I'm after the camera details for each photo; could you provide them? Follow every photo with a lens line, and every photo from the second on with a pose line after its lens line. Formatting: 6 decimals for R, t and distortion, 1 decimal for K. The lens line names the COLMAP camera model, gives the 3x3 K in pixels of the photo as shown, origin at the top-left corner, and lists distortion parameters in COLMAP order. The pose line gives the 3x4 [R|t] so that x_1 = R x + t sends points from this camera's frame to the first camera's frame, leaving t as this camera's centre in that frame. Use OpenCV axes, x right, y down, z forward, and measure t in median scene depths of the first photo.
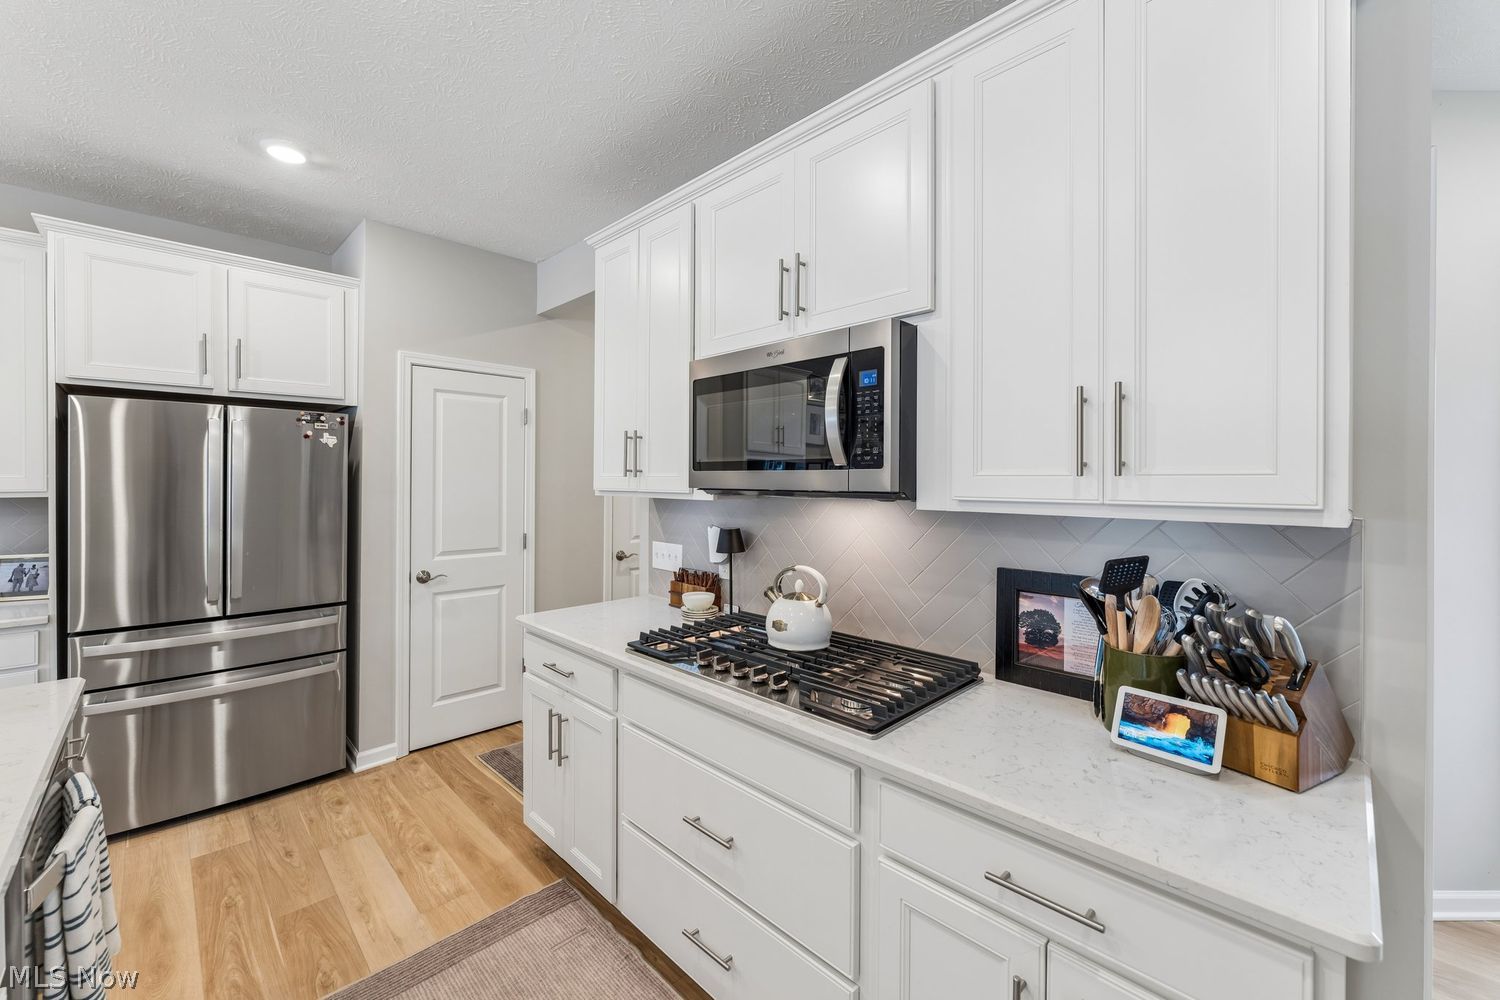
lens RADIAL K [[603.5, 0, 746.4], [0, 603.5, 480.2], [0, 0, 1]] dist [-0.000788, -0.000332]
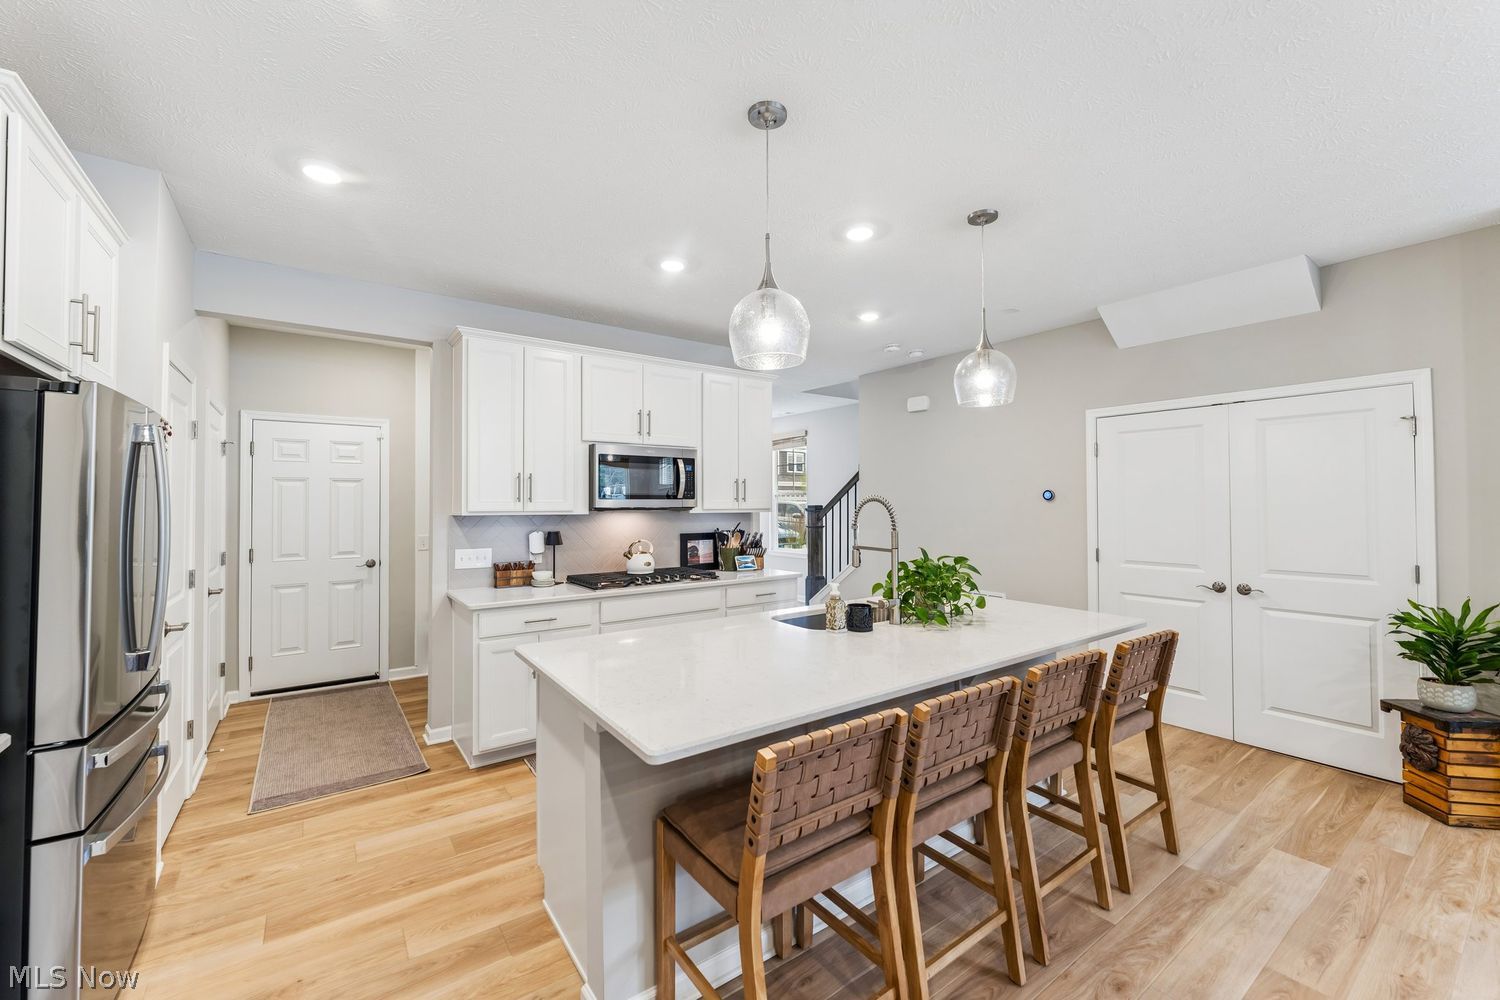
lens RADIAL K [[603.5, 0, 756.7], [0, 603.5, 496.2], [0, 0, 1]] dist [-0.000788, -0.000332]
pose [[0.137043, 0.008630, 0.990528, -1.883916], [0.005424, 0.999941, -0.009462, -0.002967], [-0.990550, 0.006669, 0.136988, 0.197694]]
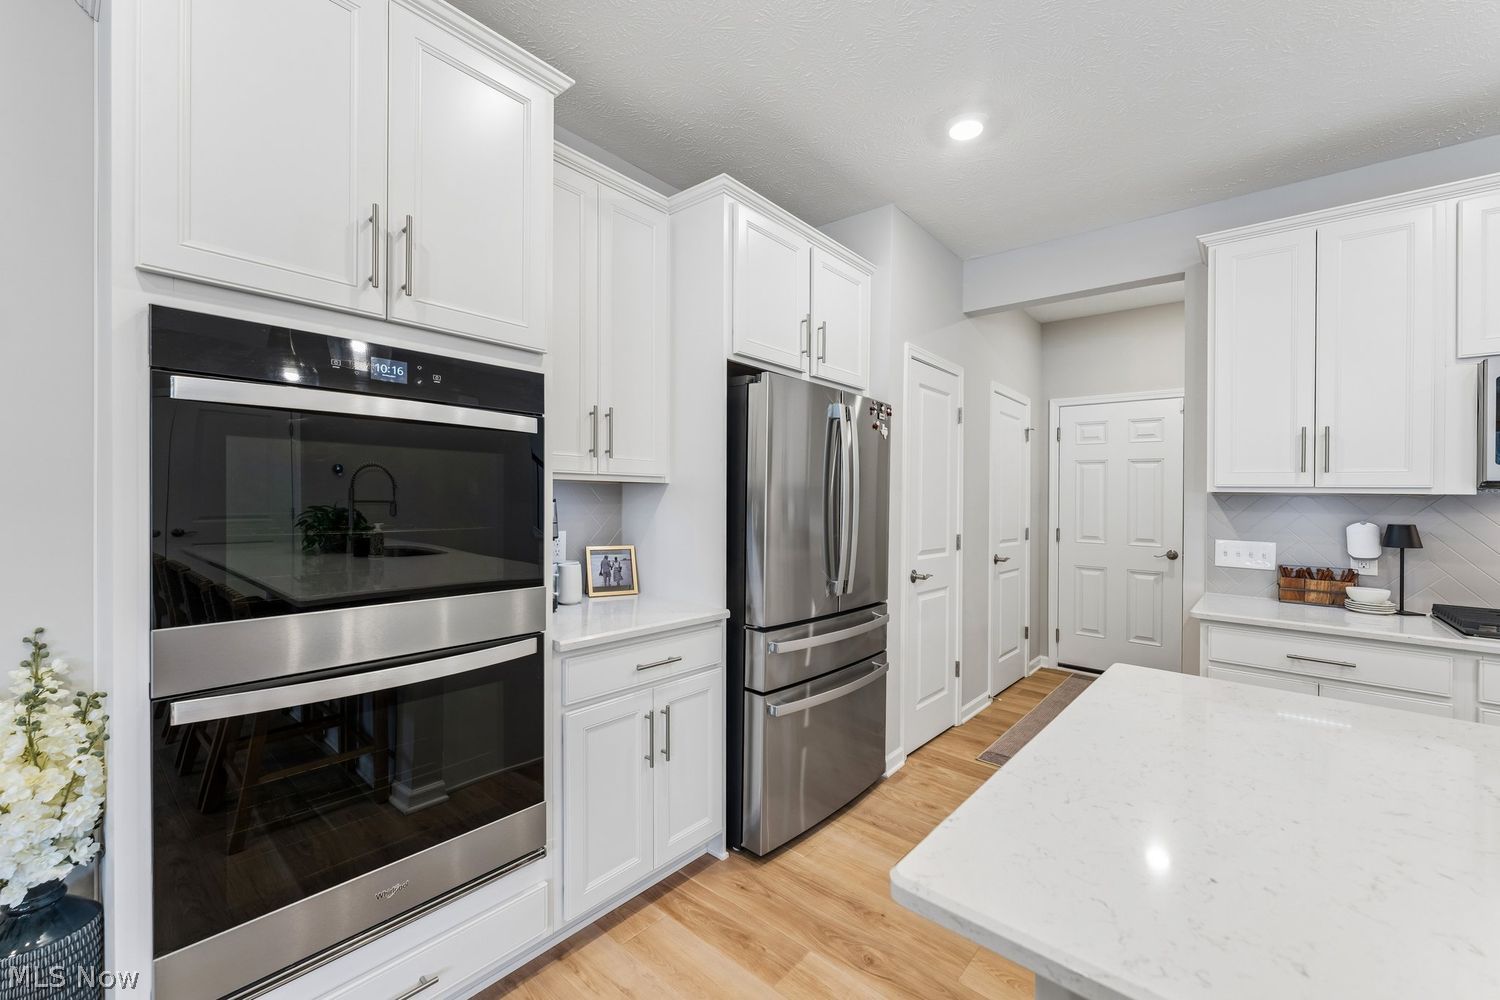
lens RADIAL K [[603.5, 0, 744.6], [0, 603.5, 500.5], [0, 0, 1]] dist [-0.000788, -0.000332]
pose [[0.996053, 0.016955, 0.087128, -1.385289], [-0.017360, 0.999842, 0.003897, 0.060577], [-0.087049, -0.005395, 0.996189, 0.084832]]
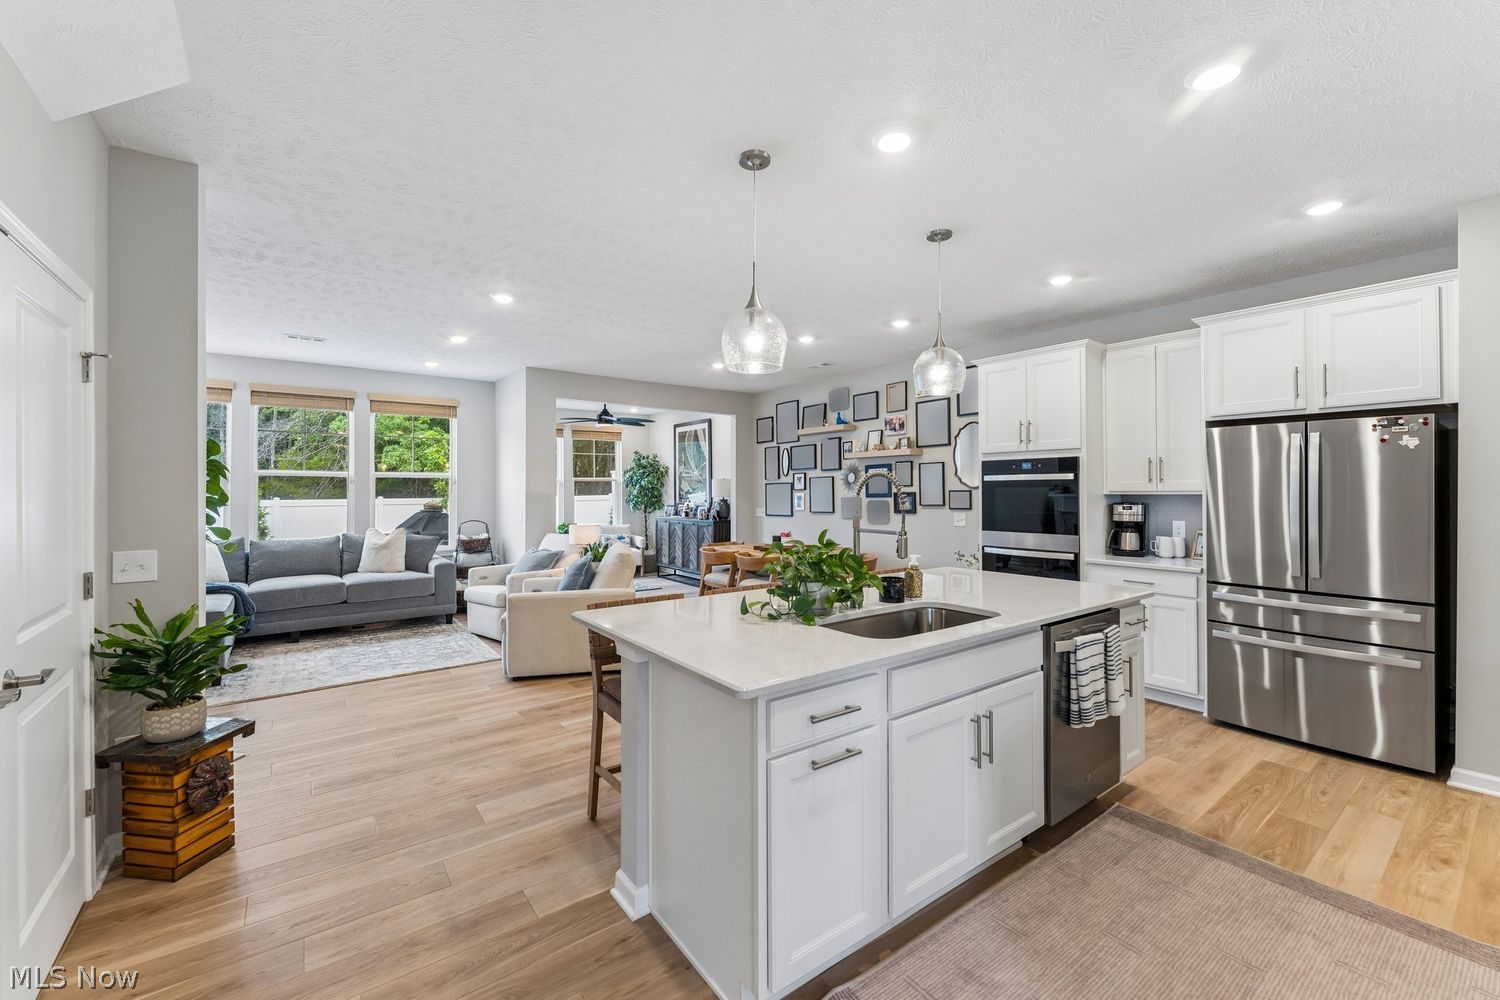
lens RADIAL K [[603.5, 0, 746.4], [0, 603.5, 486.8], [0, 0, 1]] dist [-0.000788, -0.000332]
pose [[-0.133012, -0.006510, -0.991093, 0.657870], [0.000001, 0.999978, -0.006569, 0.023056], [0.991114, -0.000875, -0.133010, 0.027608]]
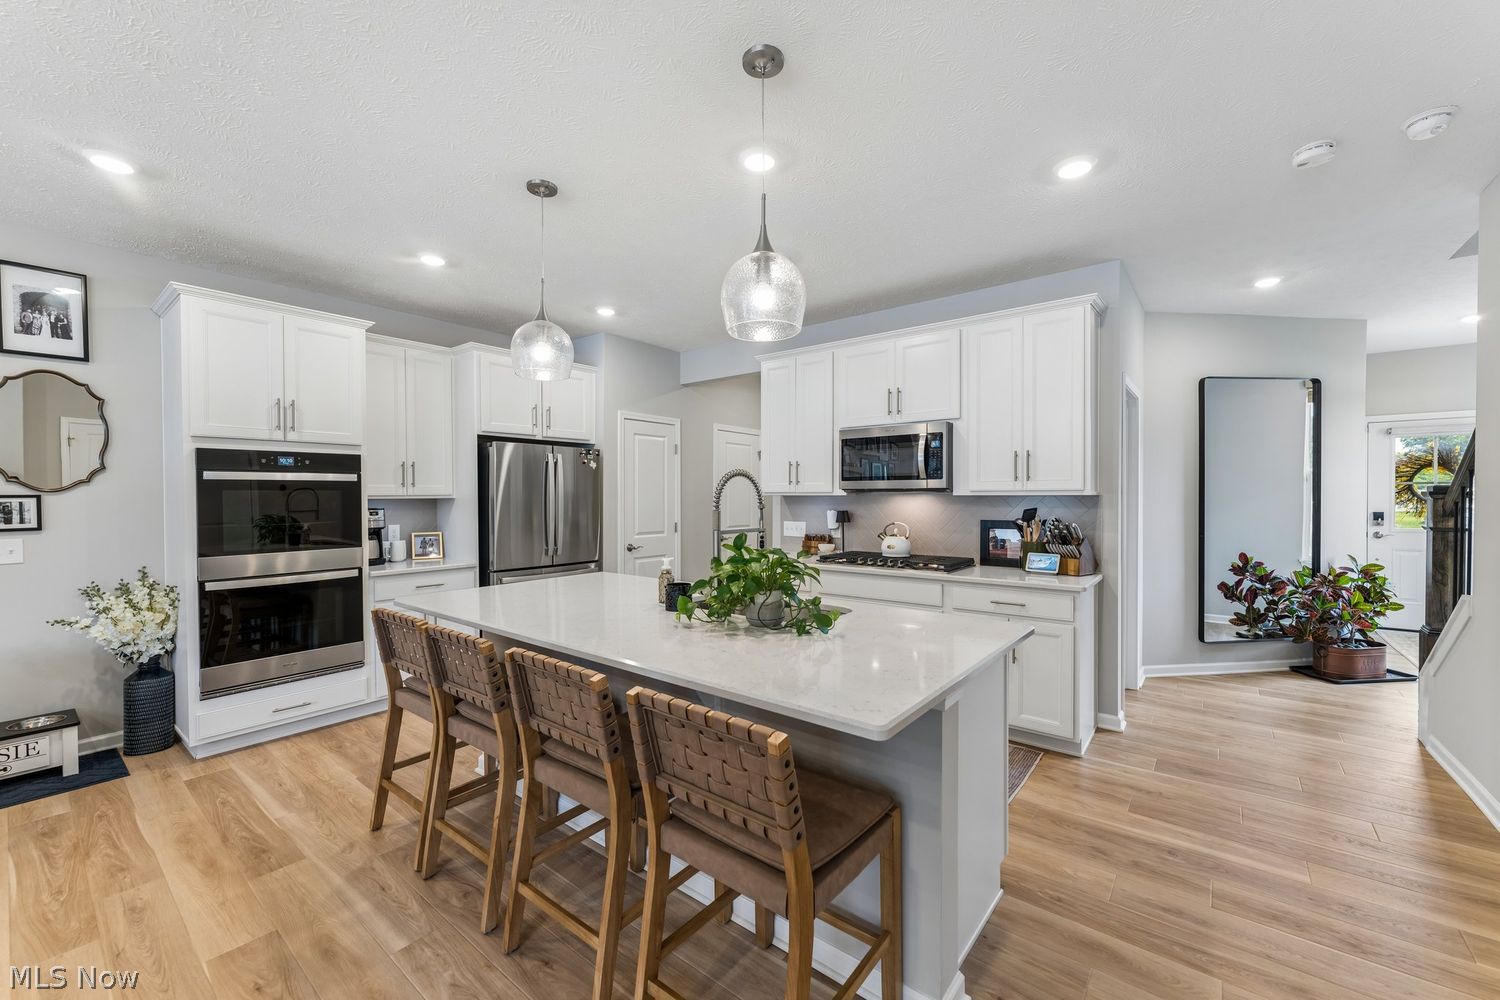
lens RADIAL K [[603.5, 0, 746.0], [0, 603.5, 492.2], [0, 0, 1]] dist [-0.000788, -0.000332]
pose [[0.992163, -0.005420, 0.124835, -0.661760], [0.006396, 0.999952, -0.007417, 0.036414], [-0.124789, 0.008158, 0.992150, -1.040213]]
